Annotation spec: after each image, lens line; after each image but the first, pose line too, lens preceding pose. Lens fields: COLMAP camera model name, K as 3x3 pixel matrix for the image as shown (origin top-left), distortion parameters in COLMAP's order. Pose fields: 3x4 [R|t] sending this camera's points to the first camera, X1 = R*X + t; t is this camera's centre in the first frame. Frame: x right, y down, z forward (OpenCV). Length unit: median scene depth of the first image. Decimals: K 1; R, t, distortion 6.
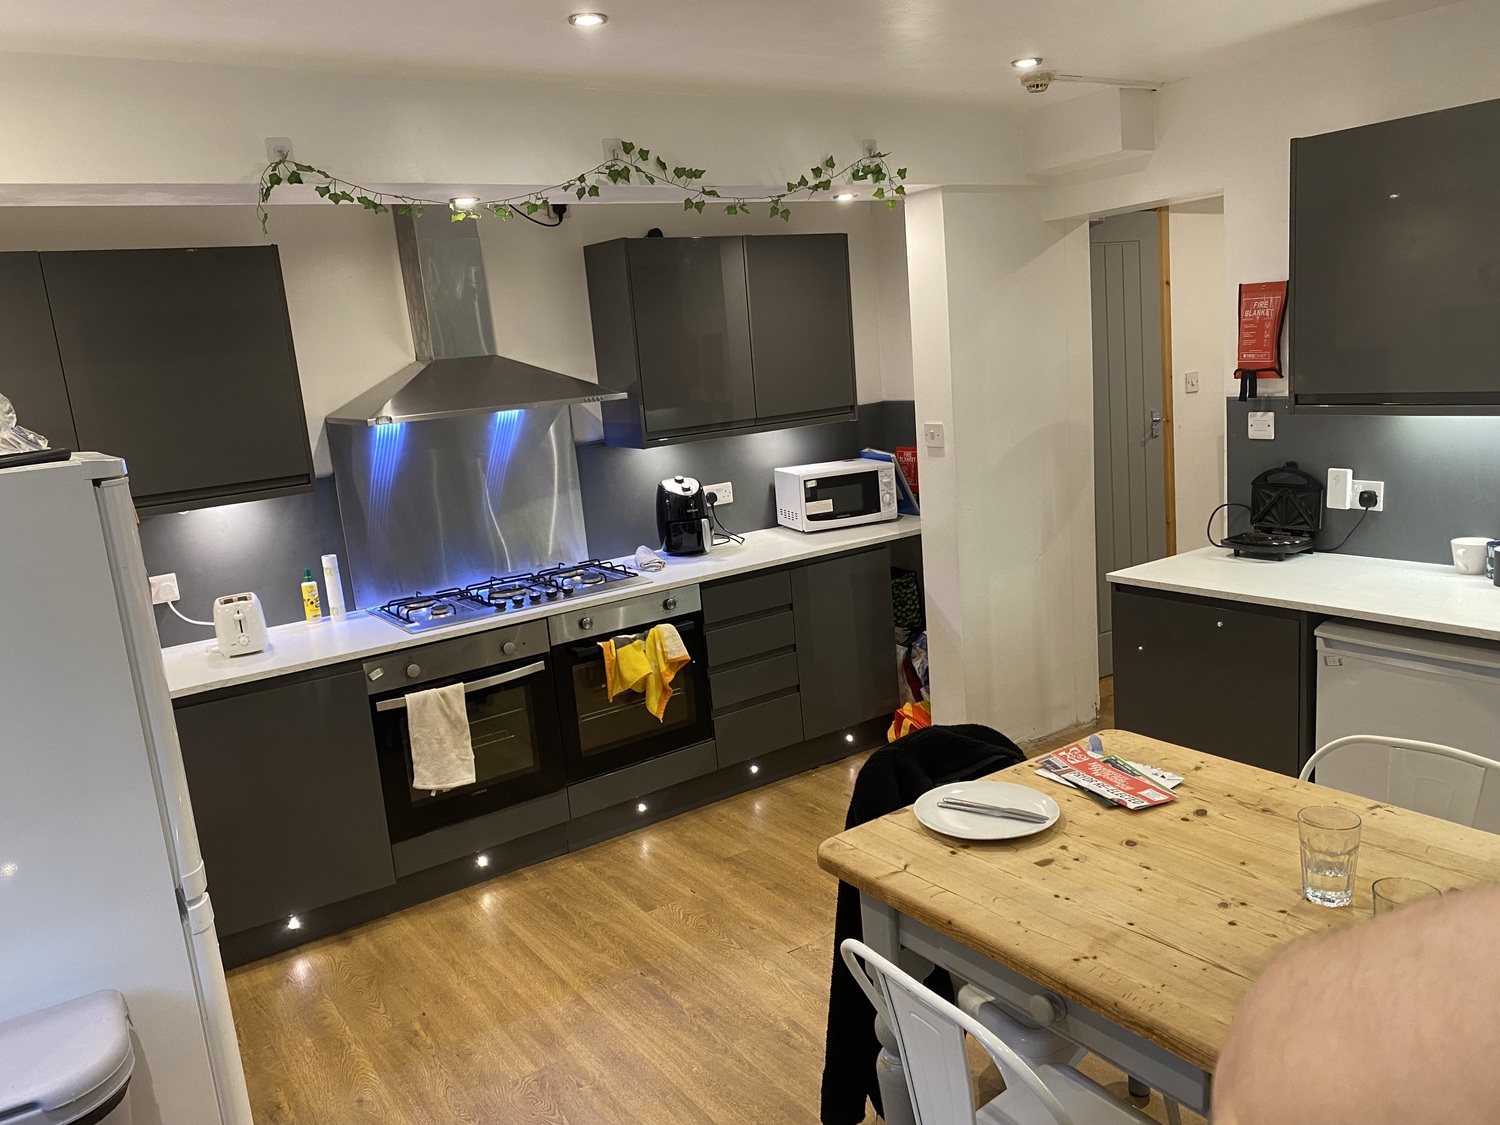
lens RADIAL K [[1149.2, 0, 751.5], [0, 1149.2, 563.6], [0, 0, 1]] dist [-0.001670, -0.001574]
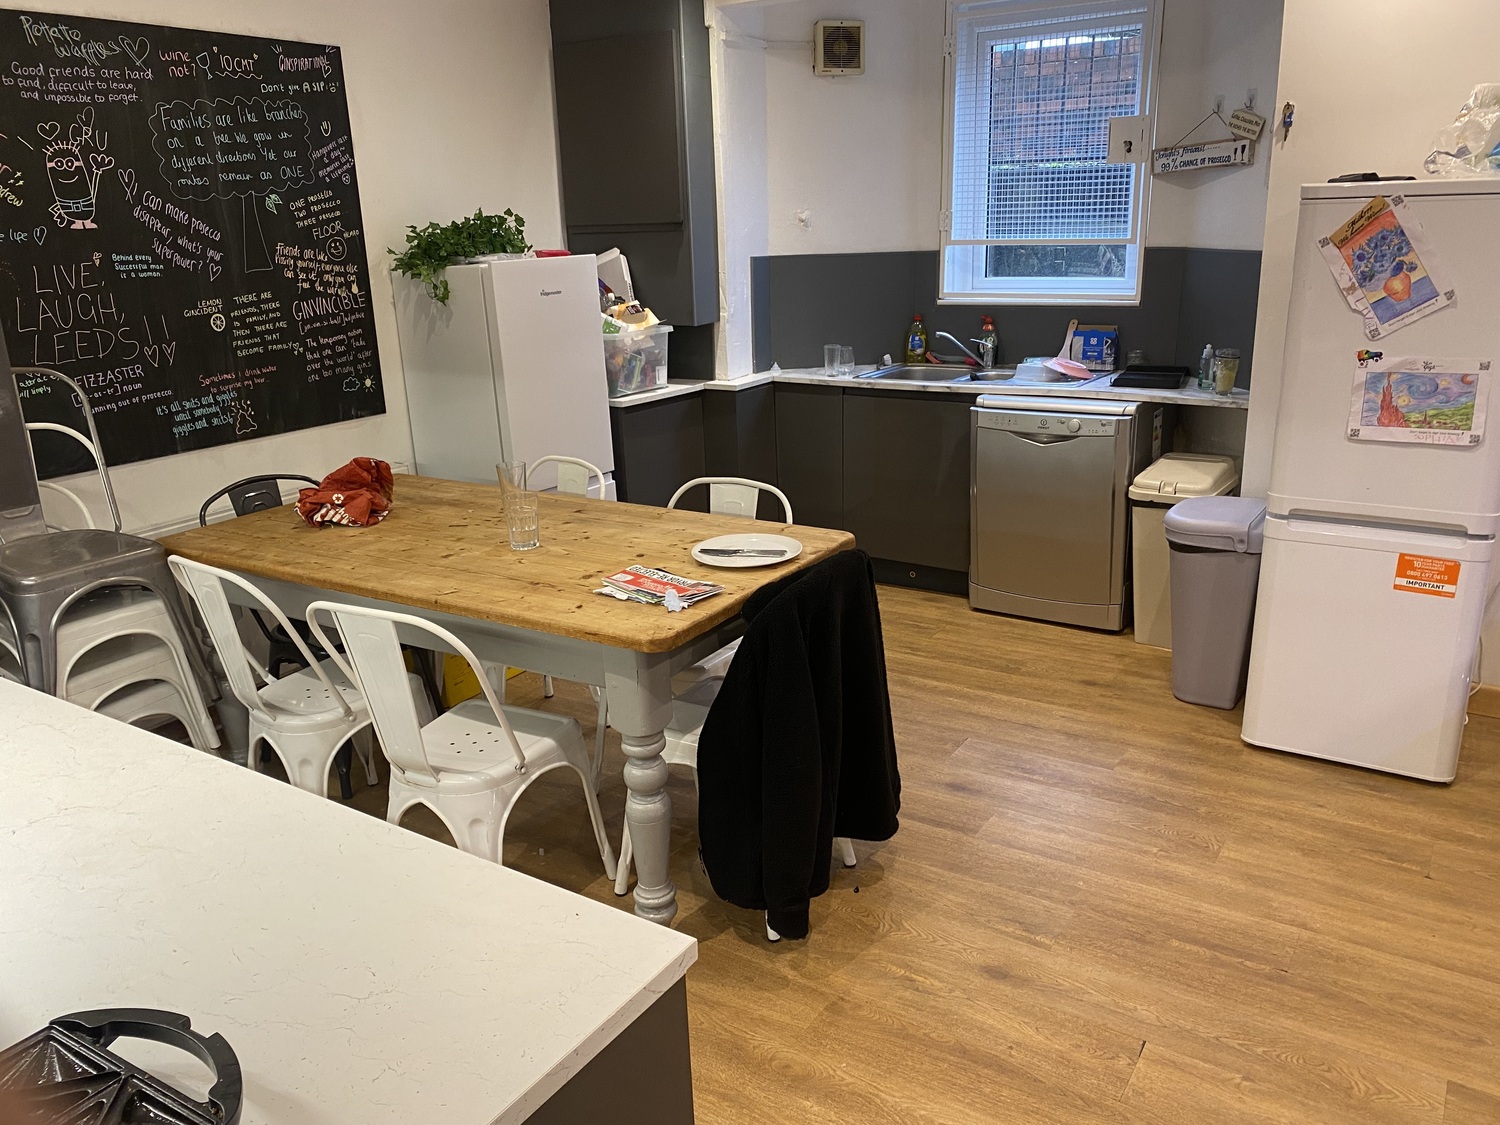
lens RADIAL K [[1149.2, 0, 752.3], [0, 1149.2, 563.7], [0, 0, 1]] dist [-0.001670, -0.001574]
pose [[-0.914821, 0.225421, -0.335094, 0.487950], [0.037152, 0.873184, 0.485973, -0.302119], [0.402147, 0.432129, -0.807182, 1.577688]]
